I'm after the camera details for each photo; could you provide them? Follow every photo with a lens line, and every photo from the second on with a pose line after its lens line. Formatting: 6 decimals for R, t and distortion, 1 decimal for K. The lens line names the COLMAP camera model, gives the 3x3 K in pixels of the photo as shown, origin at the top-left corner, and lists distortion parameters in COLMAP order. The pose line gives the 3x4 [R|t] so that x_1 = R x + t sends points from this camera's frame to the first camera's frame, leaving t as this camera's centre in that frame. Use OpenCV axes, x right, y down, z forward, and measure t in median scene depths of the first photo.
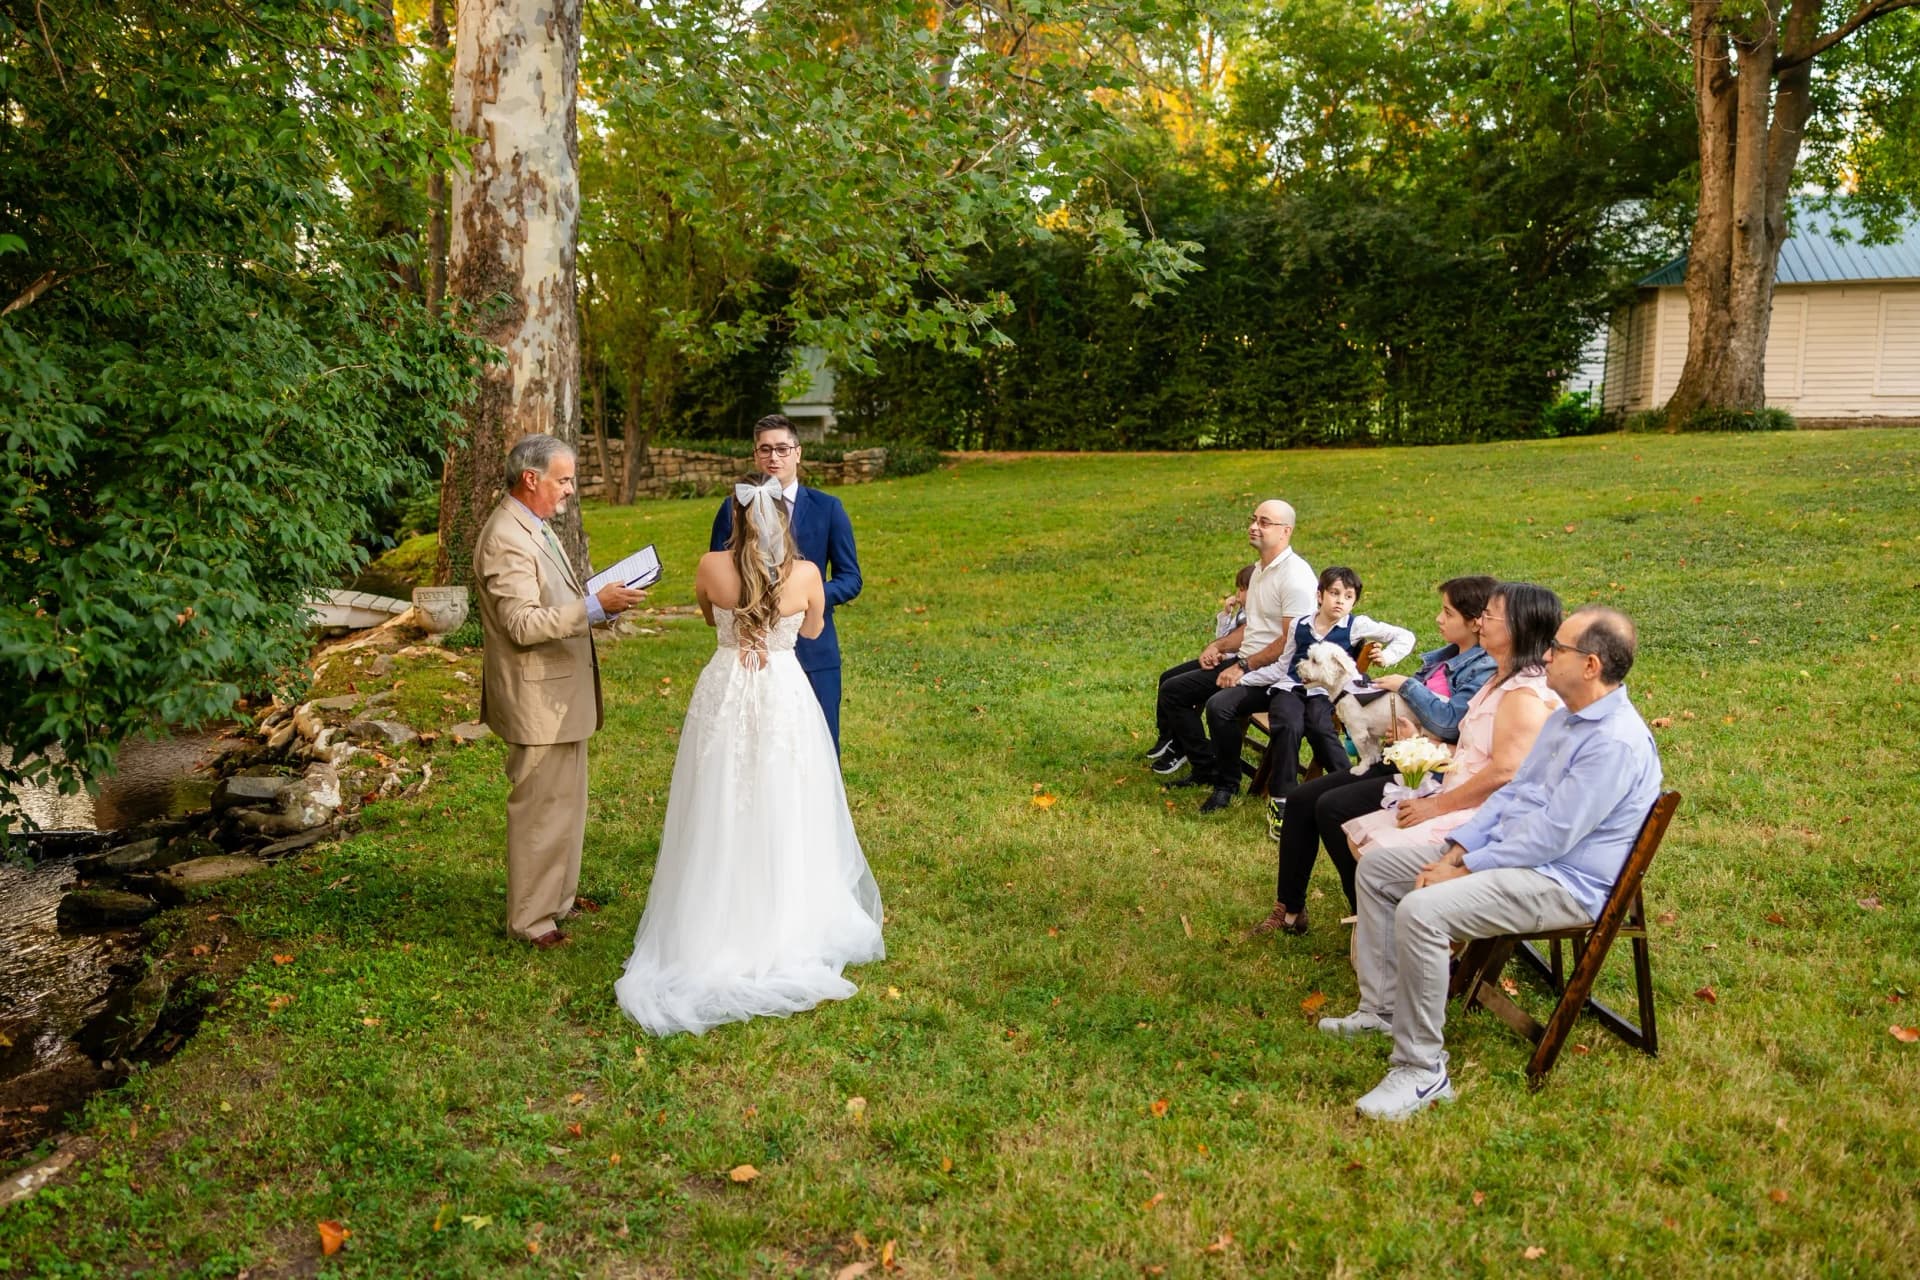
lens RADIAL K [[1603.3, 0, 960.0], [0, 1603.3, 640.0], [0, 0, 1]] dist [-0.001798, -0.000983]
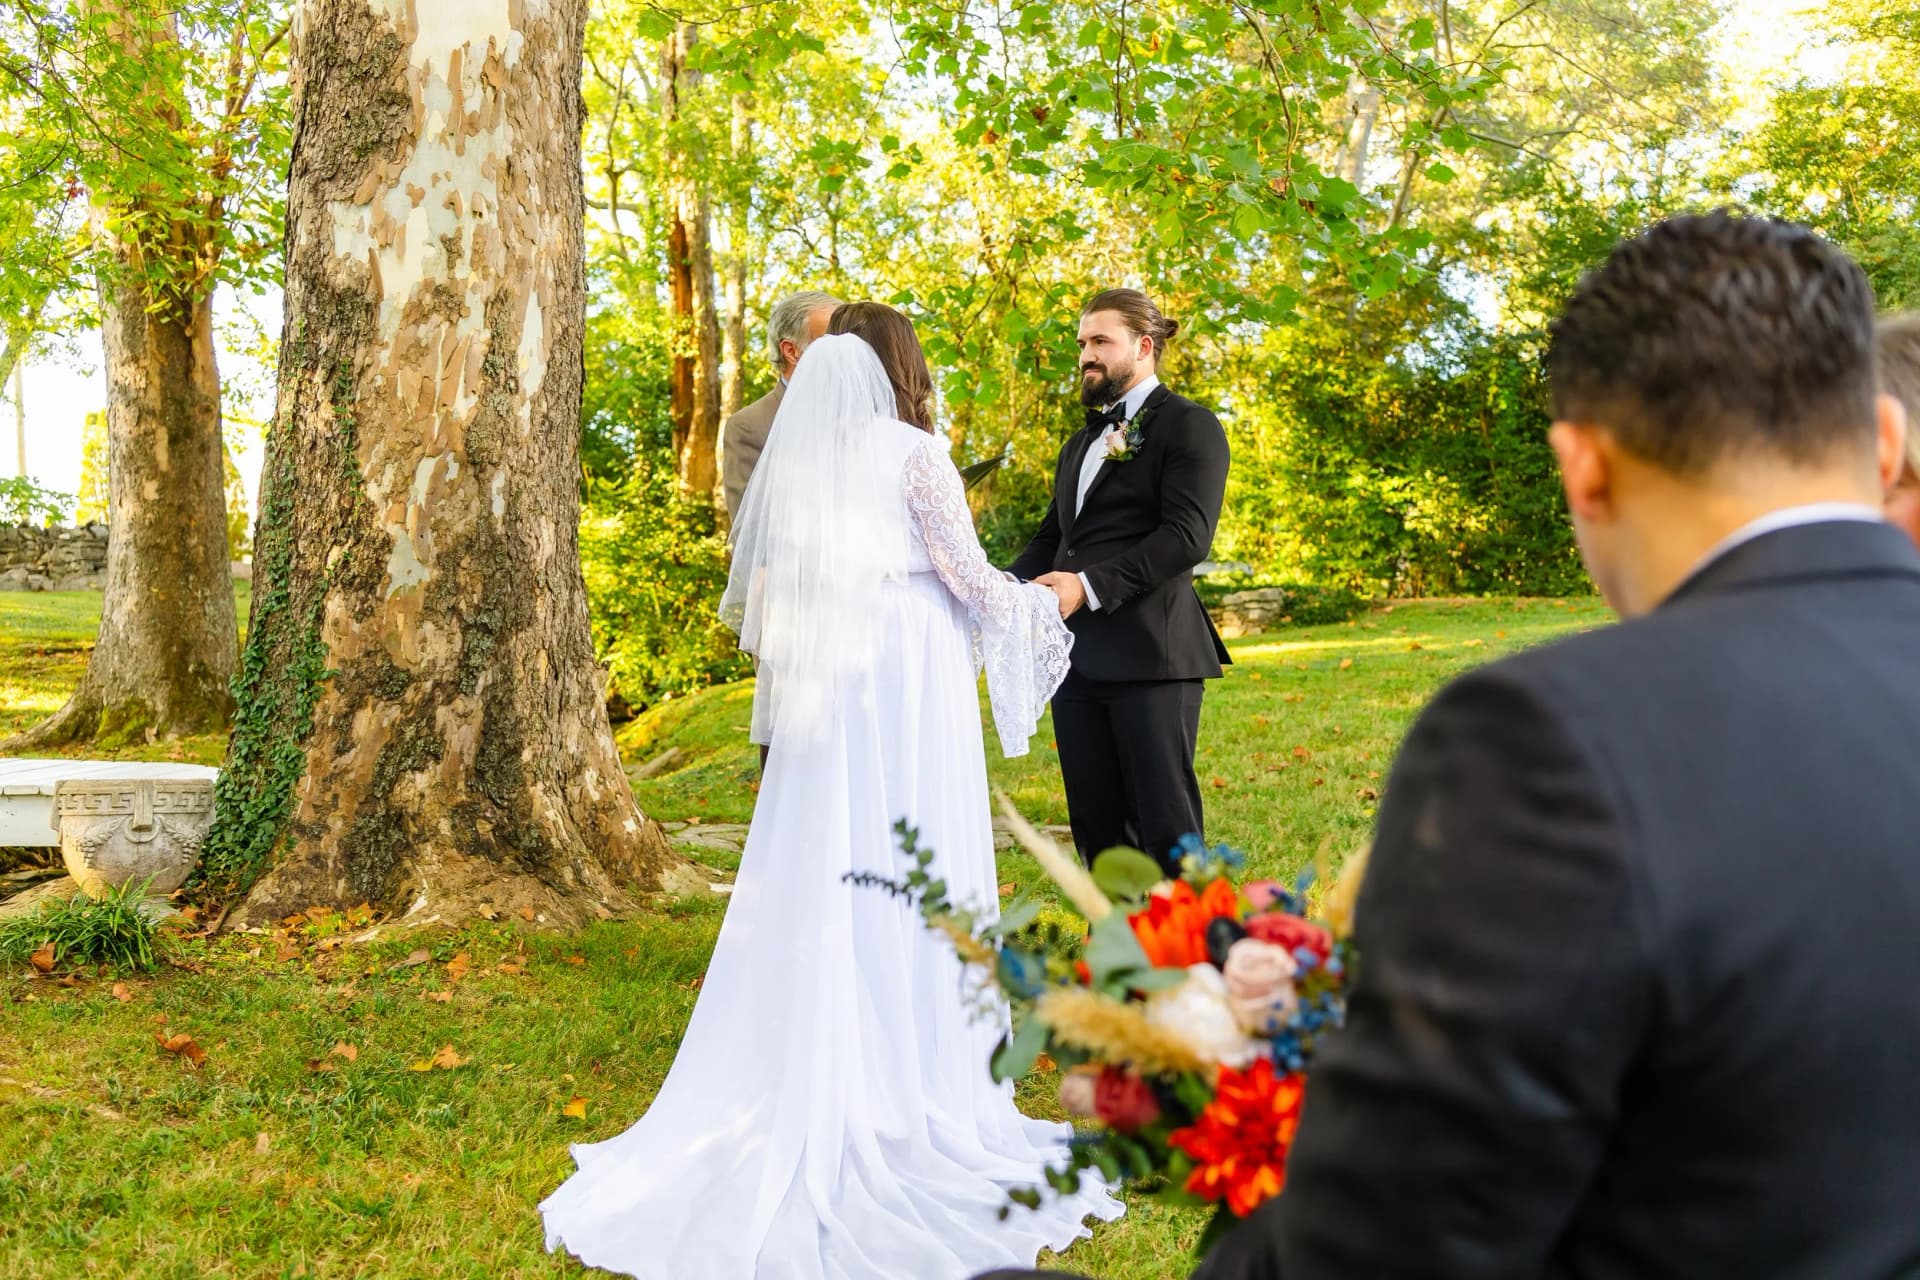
lens RADIAL K [[1470.0, 0, 960.0], [0, 1470.0, 640.0], [0, 0, 1]] dist [0.012844, -0.000583]
pose [[0.966762, 0.000394, -0.255679, -0.035769], [-0.032161, 0.992244, -0.120075, -0.029501], [0.253649, 0.124307, 0.959276, 0.686594]]
